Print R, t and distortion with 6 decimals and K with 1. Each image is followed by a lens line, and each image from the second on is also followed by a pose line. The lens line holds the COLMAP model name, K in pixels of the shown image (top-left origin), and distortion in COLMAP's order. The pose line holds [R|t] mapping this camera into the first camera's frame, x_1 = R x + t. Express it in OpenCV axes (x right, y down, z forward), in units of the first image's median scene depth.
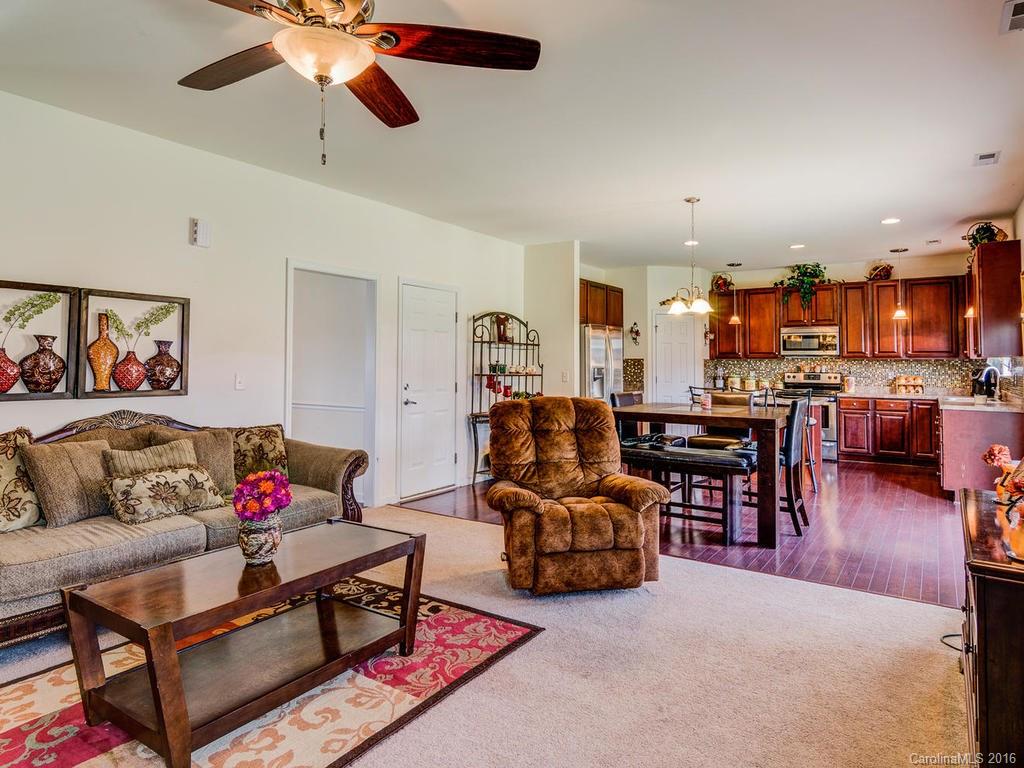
lens RADIAL K [[601.8, 0, 546.8], [0, 601.8, 345.2], [0, 0, 1]] dist [-0.002392, -0.001307]
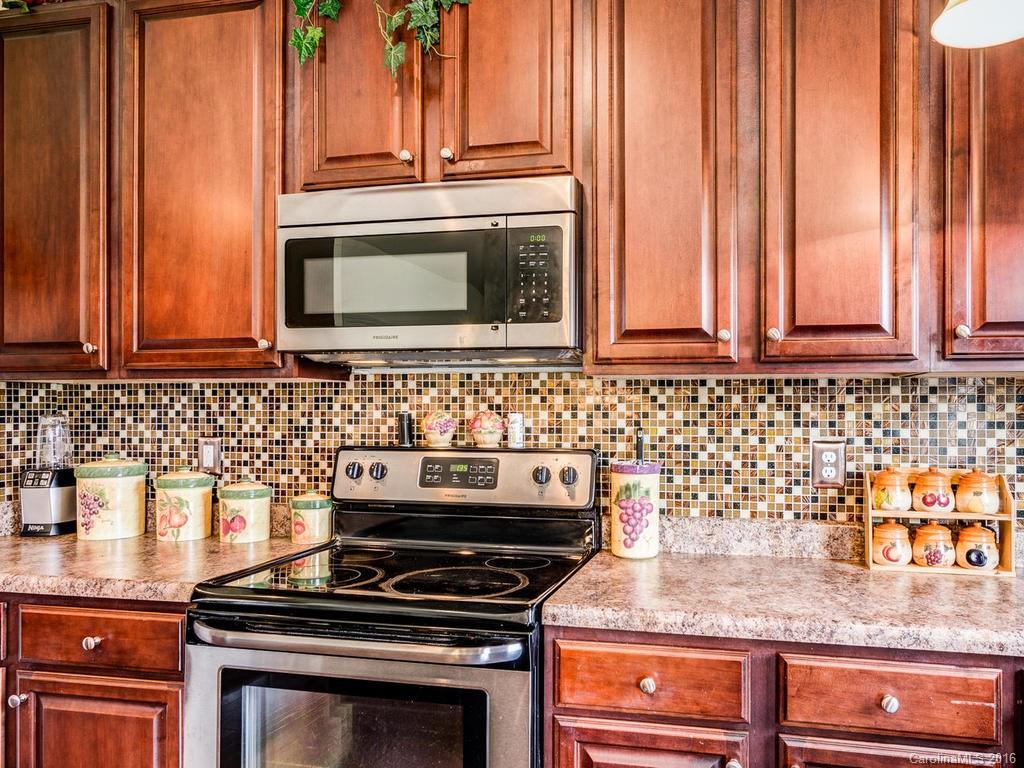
lens RADIAL K [[754.9, 0, 603.3], [0, 754.9, 403.8], [0, 0, 1]] dist [0.004930, 0.000608]
pose [[0.933681, -0.001330, 0.358103, 0.426239], [-0.009046, 0.999586, 0.027298, 0.026098], [-0.357991, -0.028727, 0.933283, 0.816499]]
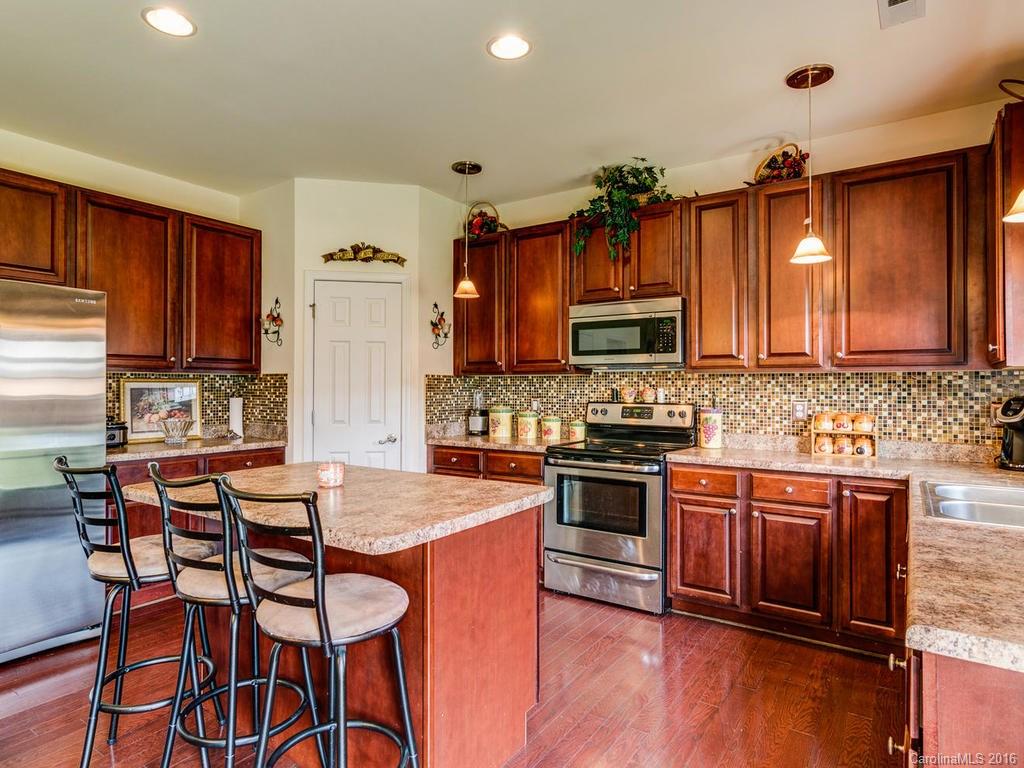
lens RADIAL K [[598.1, 0, 517.1], [0, 598.1, 383.5], [0, 0, 1]] dist [-0.004927, 0.003456]
pose [[0.999776, -0.002039, -0.021090, 0.383694], [0.002625, 0.999610, 0.027802, 0.018931], [0.021025, -0.027852, 0.999391, 0.578109]]
